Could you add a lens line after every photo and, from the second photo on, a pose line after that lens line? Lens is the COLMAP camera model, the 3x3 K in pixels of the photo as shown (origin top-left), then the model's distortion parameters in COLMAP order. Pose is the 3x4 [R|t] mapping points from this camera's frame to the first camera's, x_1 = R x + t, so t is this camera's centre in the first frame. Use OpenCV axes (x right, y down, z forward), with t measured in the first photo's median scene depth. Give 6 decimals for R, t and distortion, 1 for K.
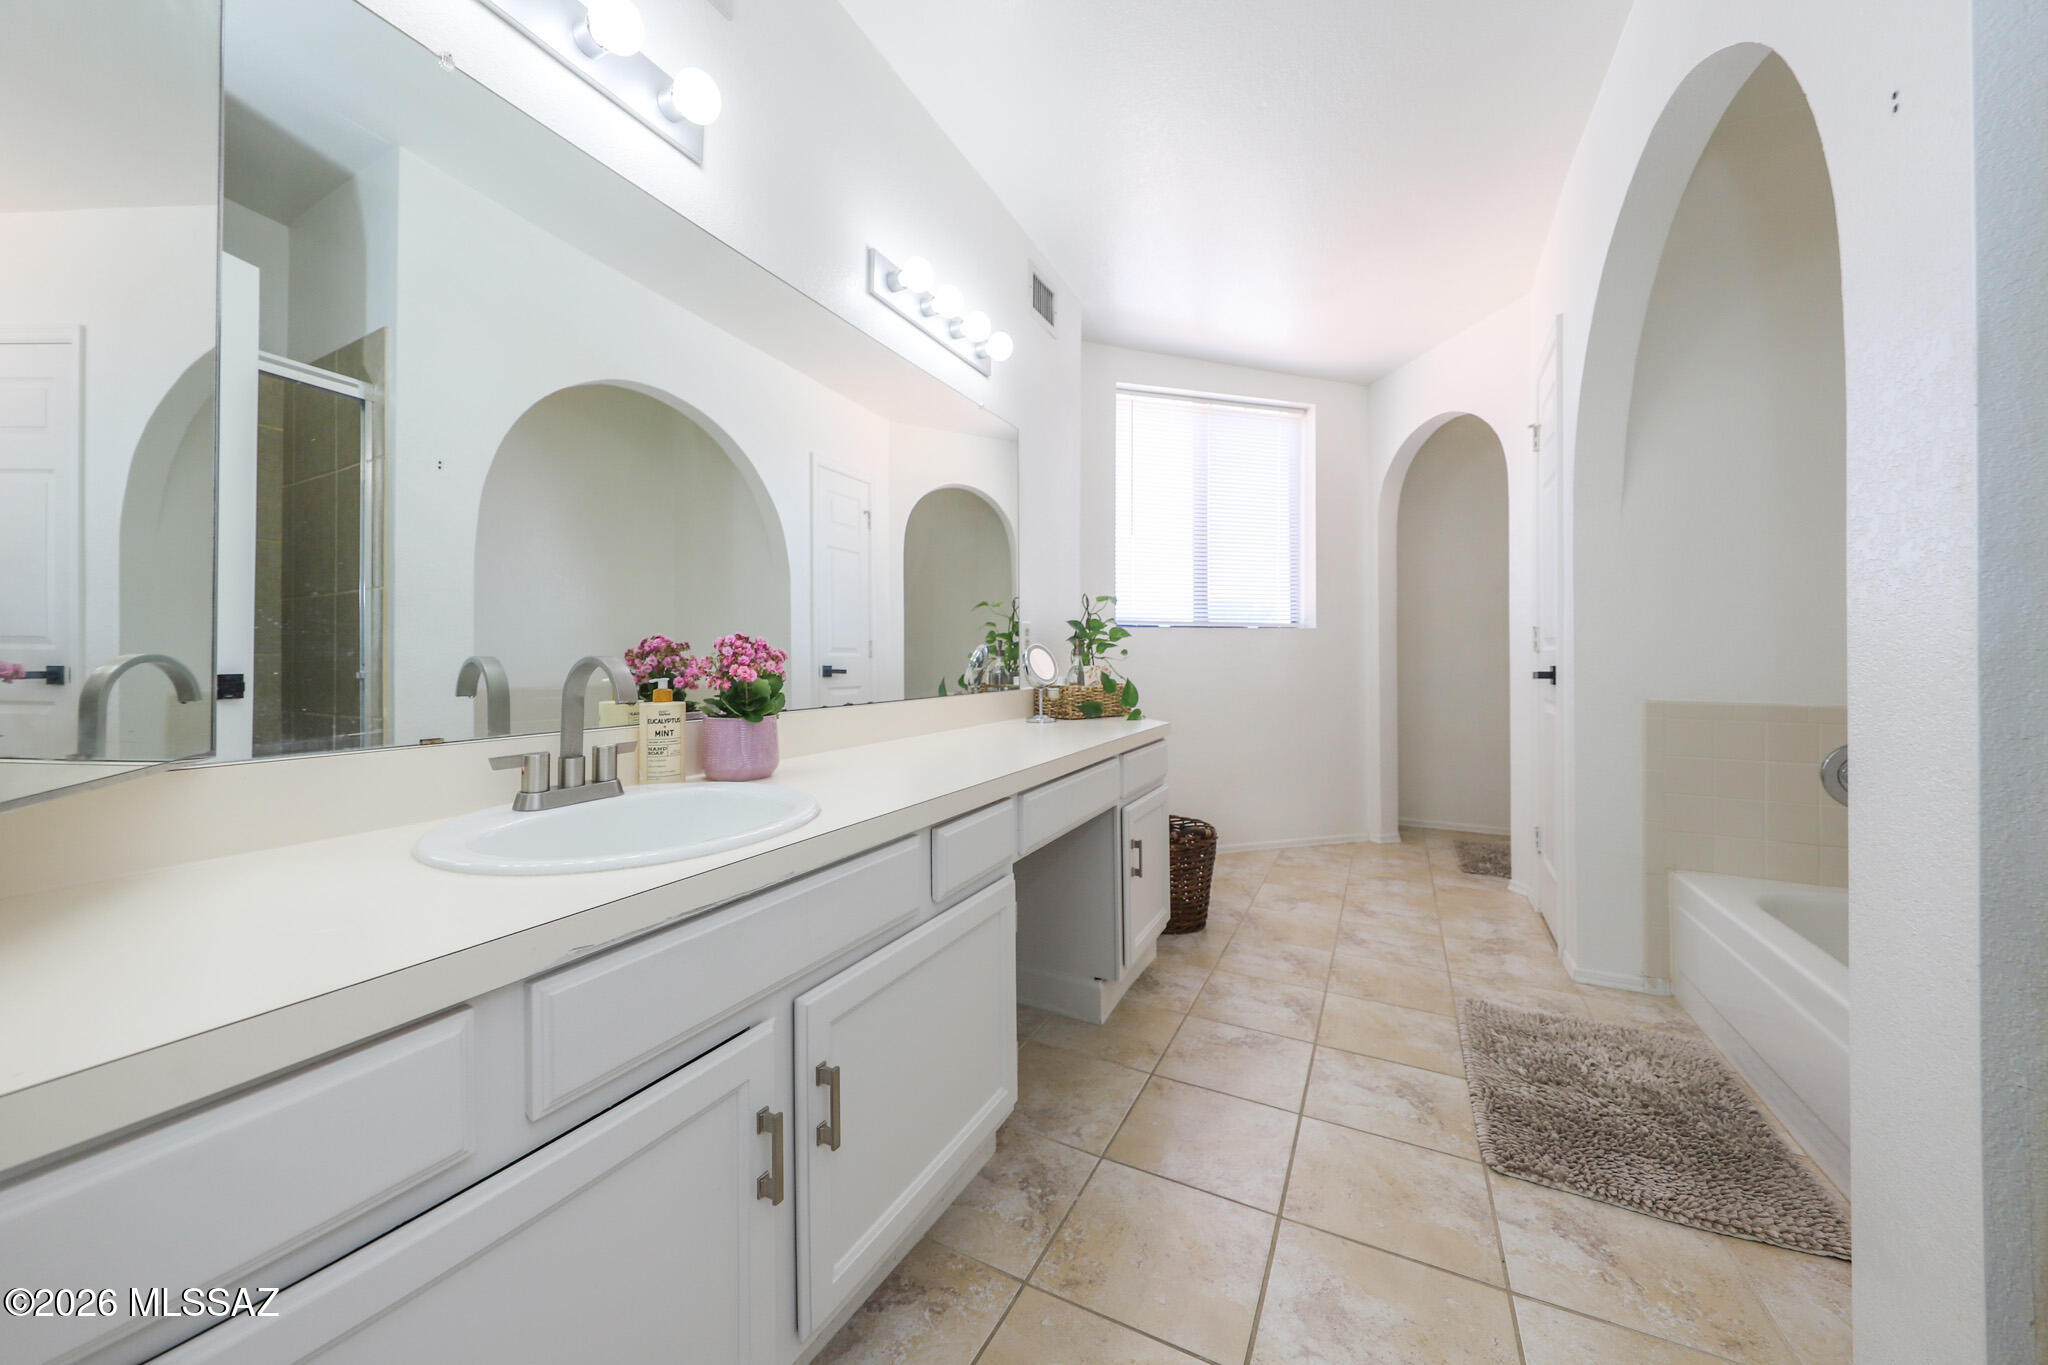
lens RADIAL K [[676.5, 0, 1034.7], [0, 676.5, 673.9], [0, 0, 1]] dist [0.032920, -0.006574]
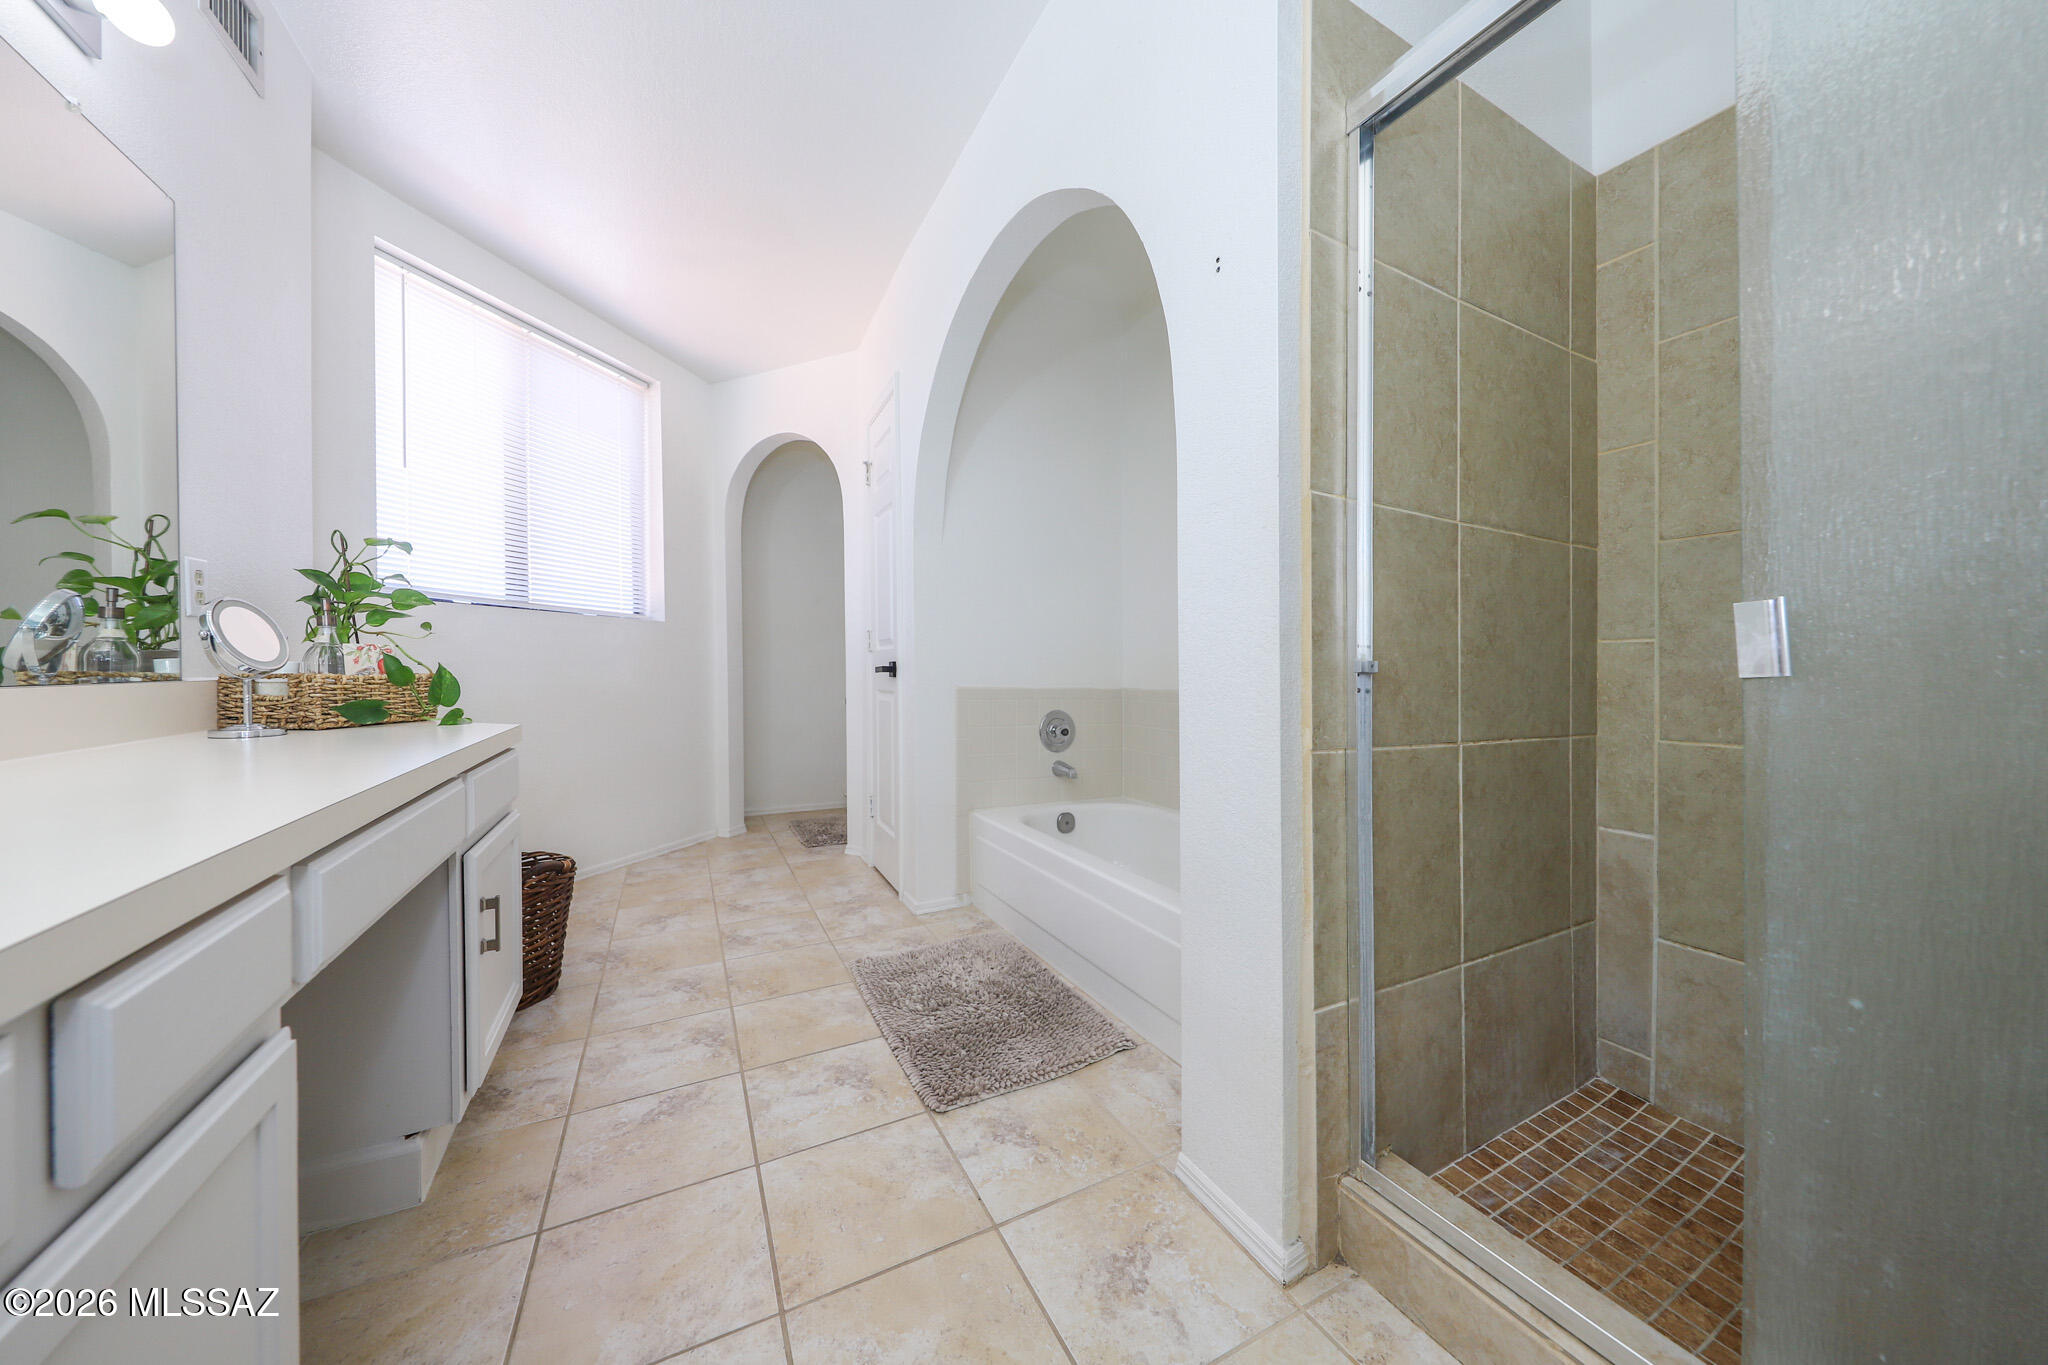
lens RADIAL K [[676.5, 0, 1034.7], [0, 676.5, 673.9], [0, 0, 1]] dist [0.032920, -0.006574]
pose [[0.622854, -0.006906, 0.782308, -0.031063], [0.005144, 0.999976, 0.004732, 0.016742], [-0.782321, 0.001077, 0.622874, 0.105709]]
